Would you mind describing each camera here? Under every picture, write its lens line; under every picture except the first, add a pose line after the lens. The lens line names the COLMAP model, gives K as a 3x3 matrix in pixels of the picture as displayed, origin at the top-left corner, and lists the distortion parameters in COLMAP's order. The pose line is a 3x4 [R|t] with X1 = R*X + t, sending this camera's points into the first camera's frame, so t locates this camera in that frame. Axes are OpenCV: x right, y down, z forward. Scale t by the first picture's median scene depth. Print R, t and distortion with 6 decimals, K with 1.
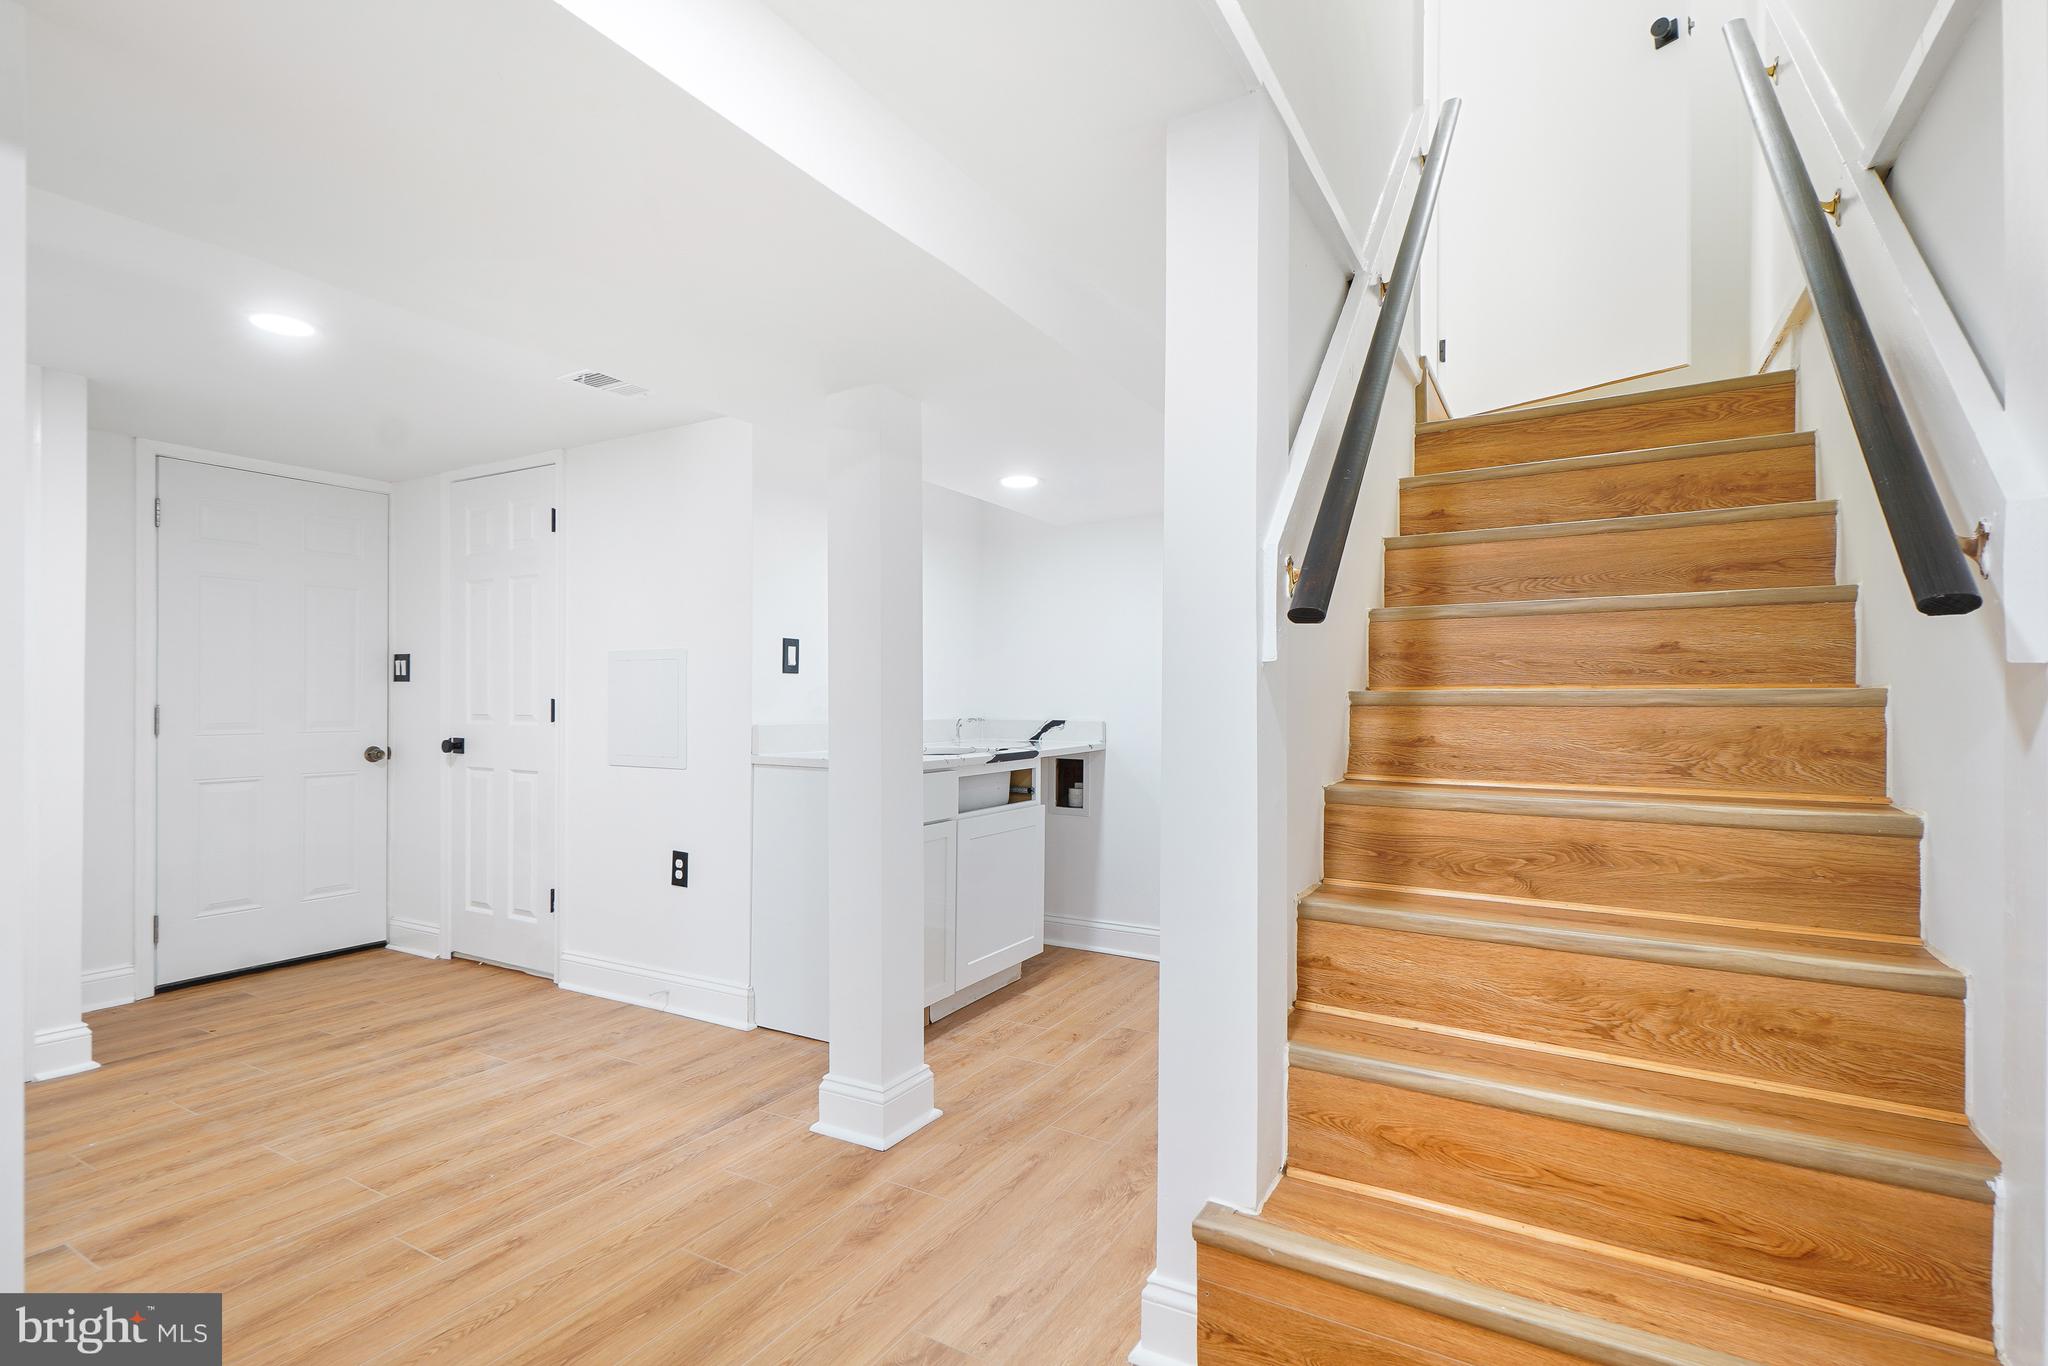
lens RADIAL K [[925.5, 0, 1027.3], [0, 925.5, 671.5], [0, 0, 1]] dist [-0.001369, -0.000820]
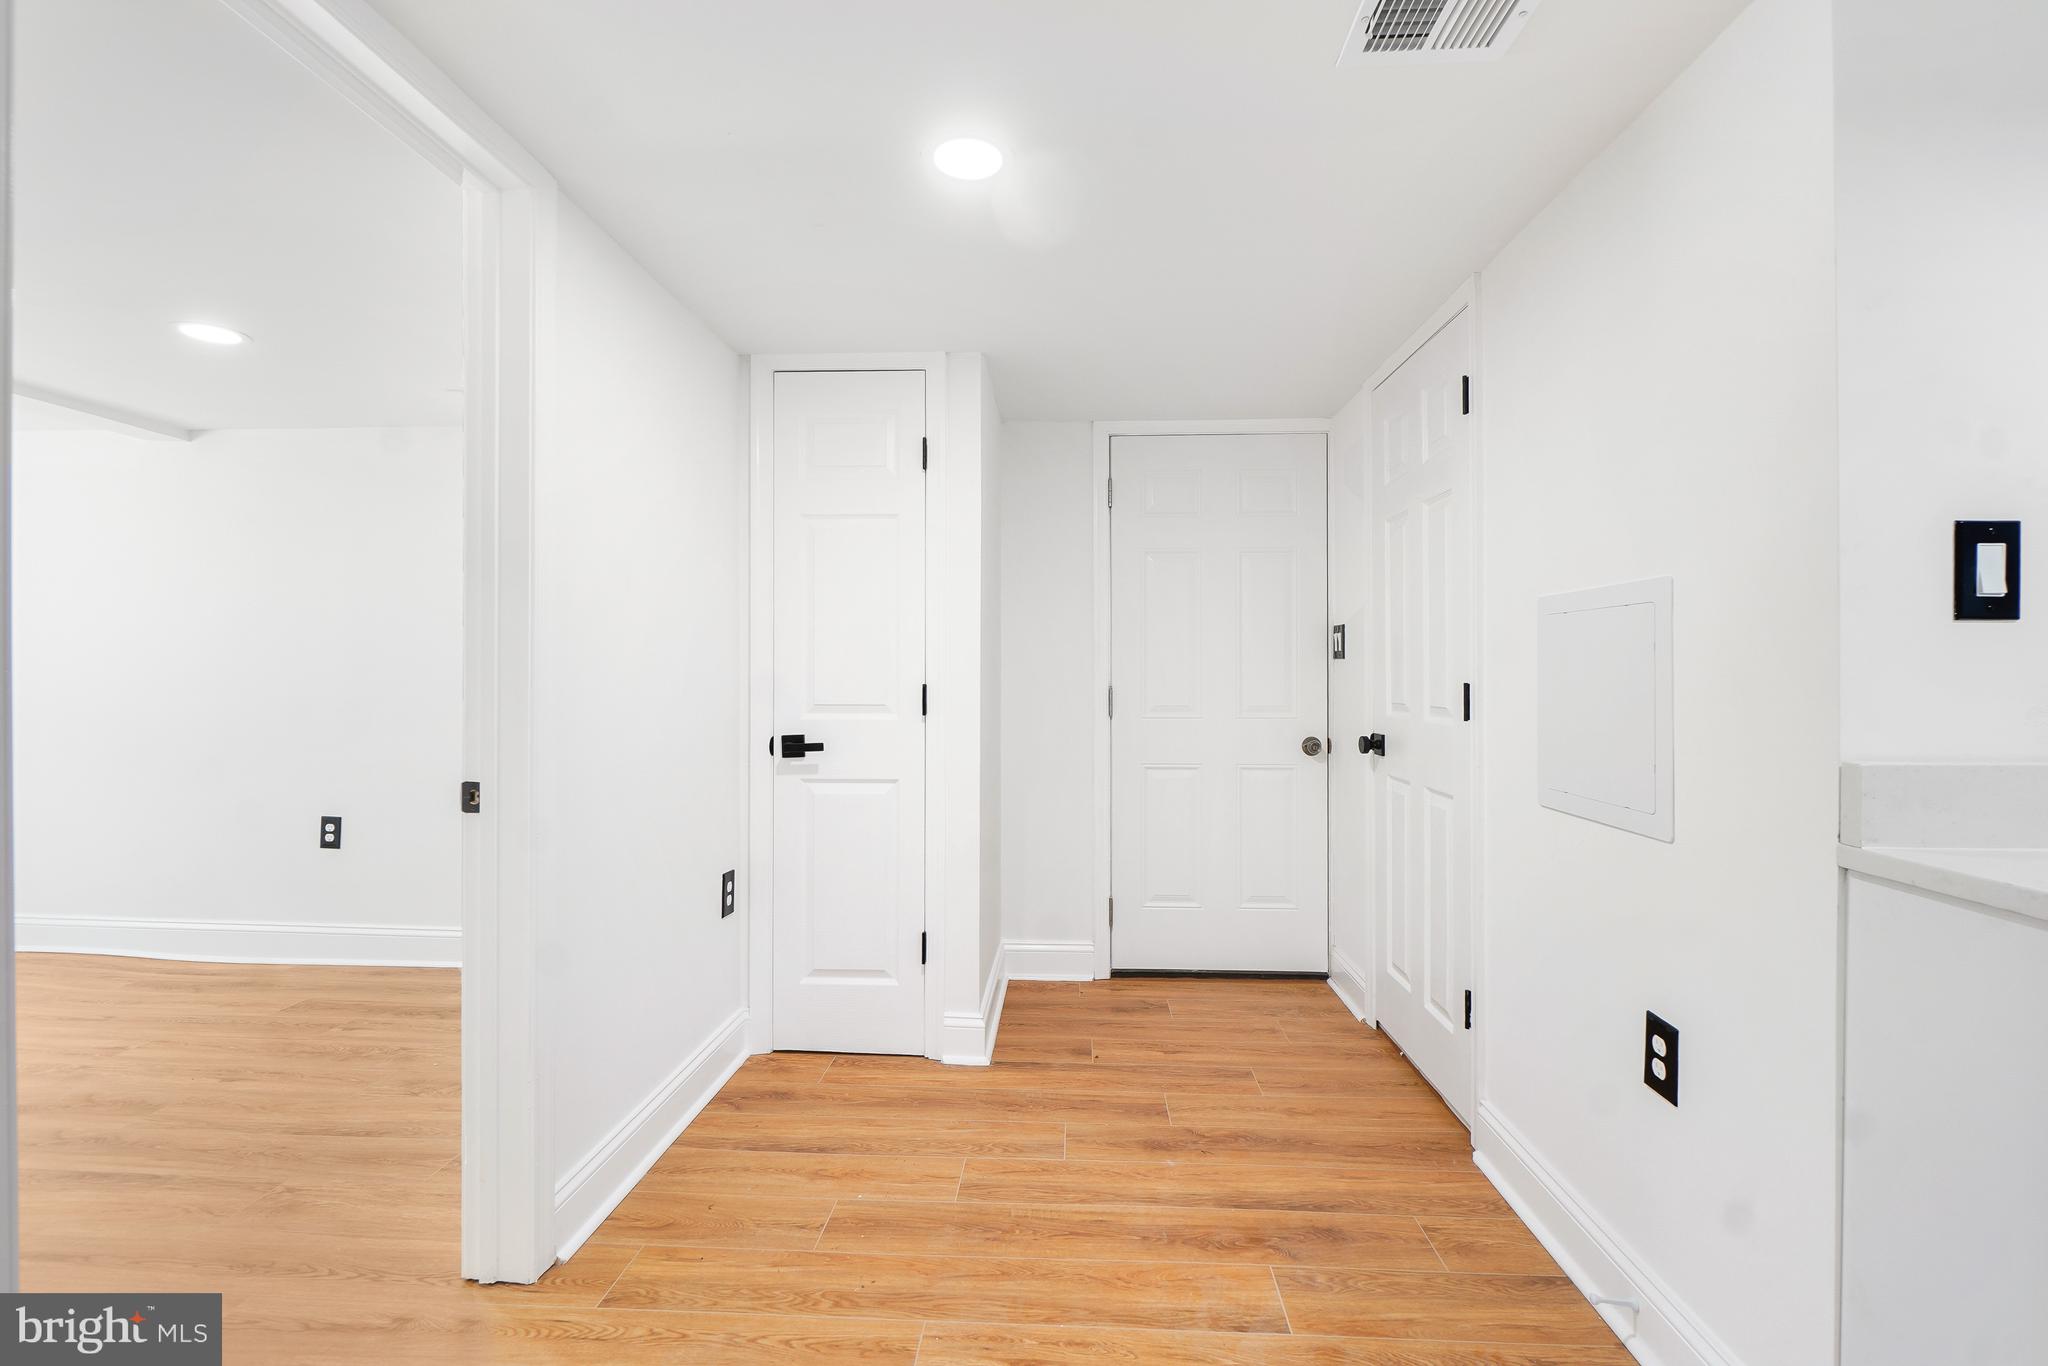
lens RADIAL K [[925.5, 0, 1027.3], [0, 925.5, 671.5], [0, 0, 1]] dist [-0.001369, -0.000820]
pose [[0.463643, -0.002013, -0.886020, -0.103693], [0.025329, 0.999619, 0.010983, 0.007583], [0.885660, -0.027534, 0.463517, 0.466033]]
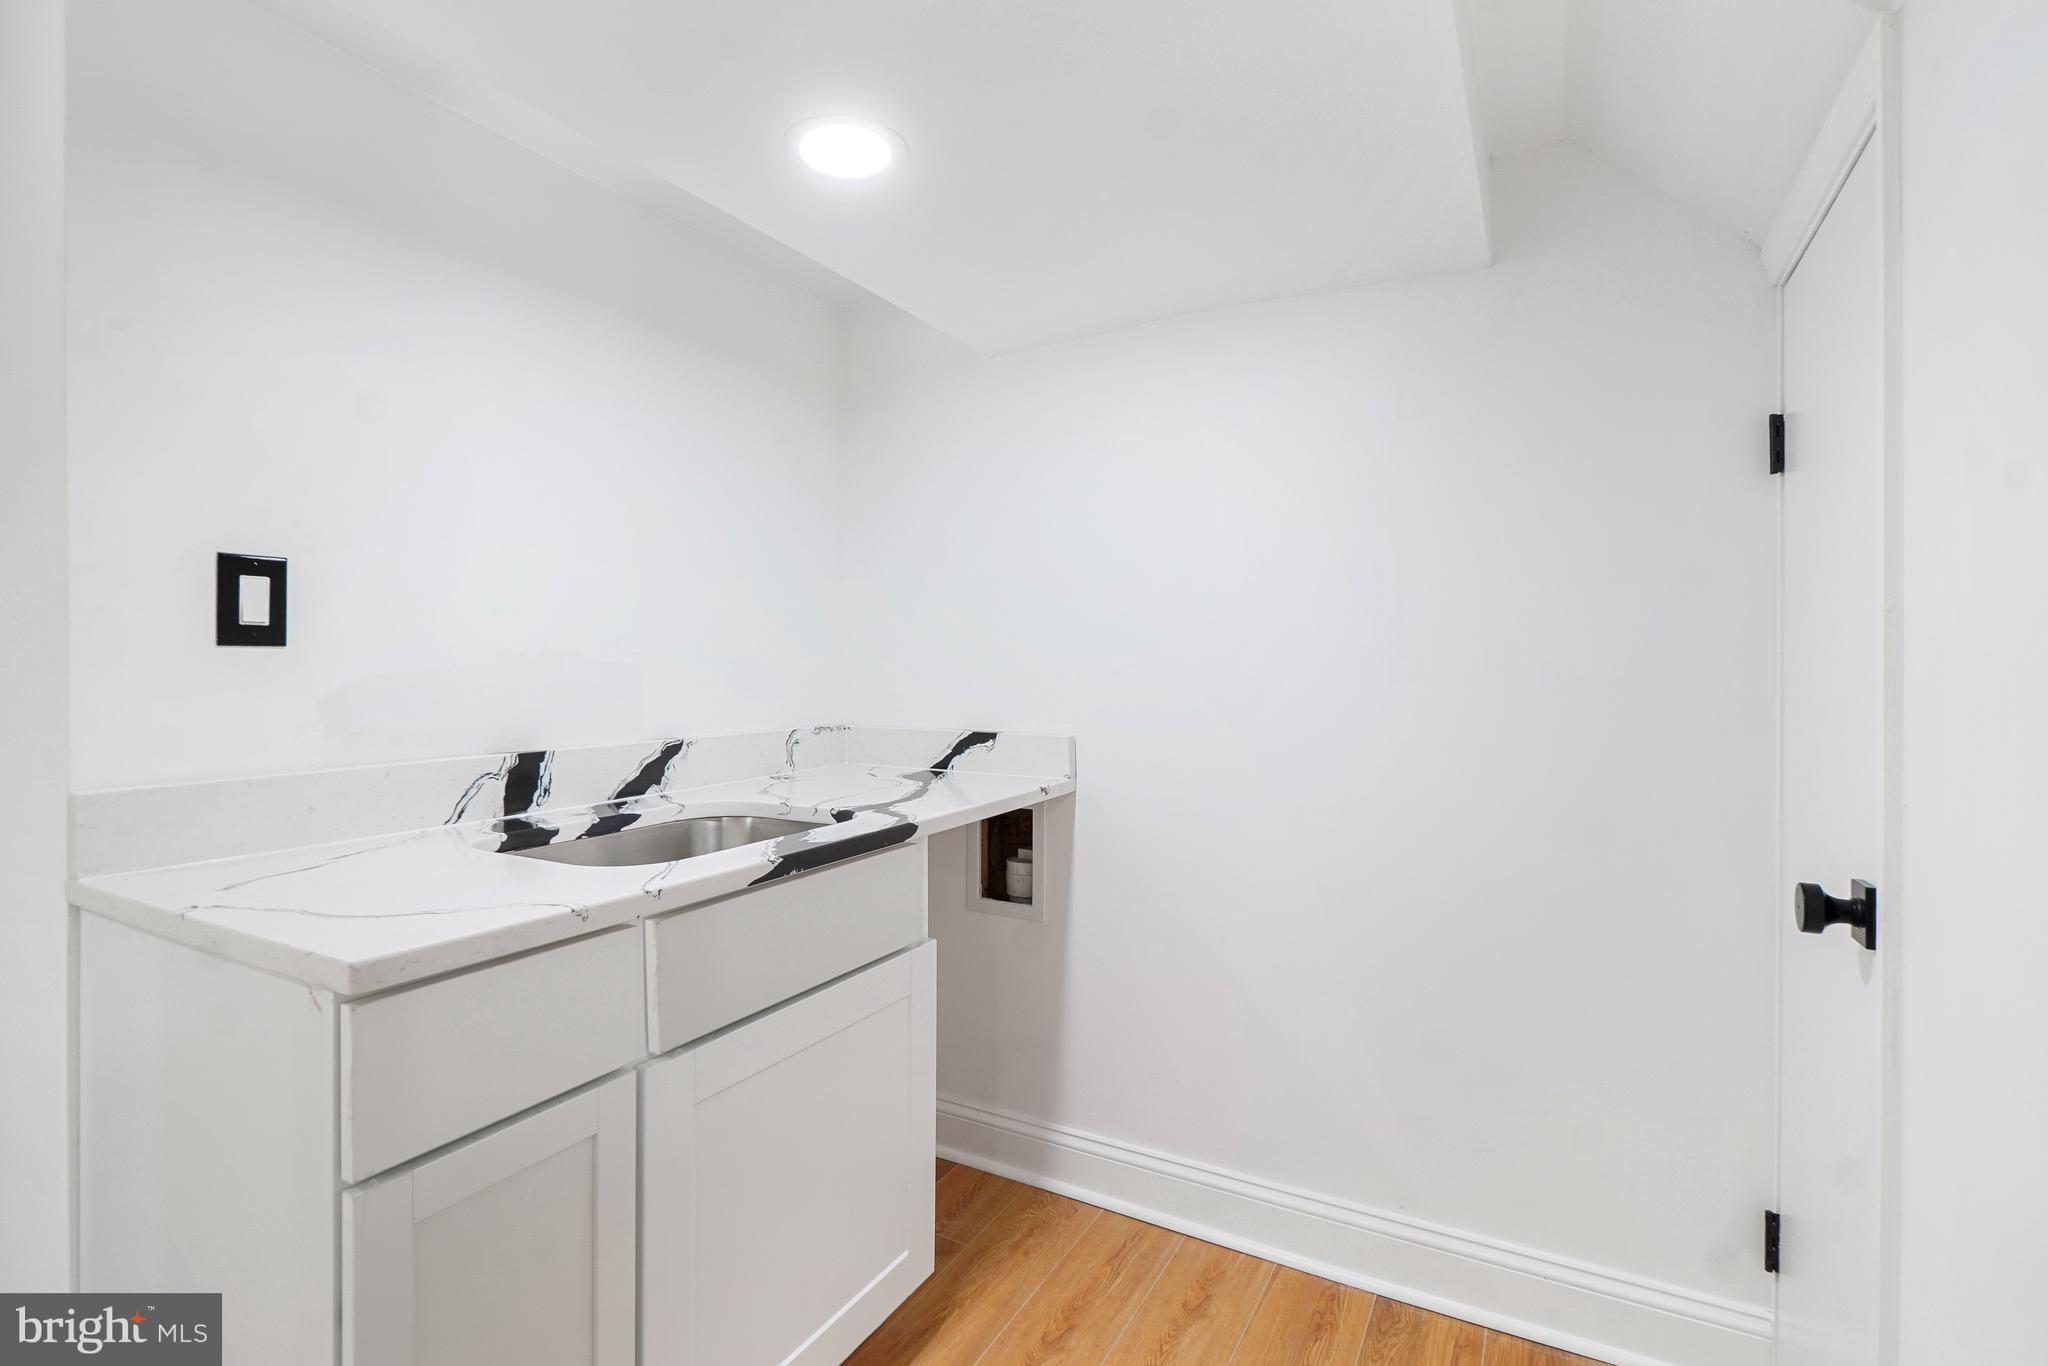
lens RADIAL K [[925.5, 0, 1027.3], [0, 925.5, 671.5], [0, 0, 1]] dist [-0.001369, -0.000820]
pose [[0.999659, -0.005747, 0.025476, 0.050219], [0.004747, 0.999222, 0.039147, -0.000938], [-0.025682, -0.039013, 0.998909, 0.549739]]
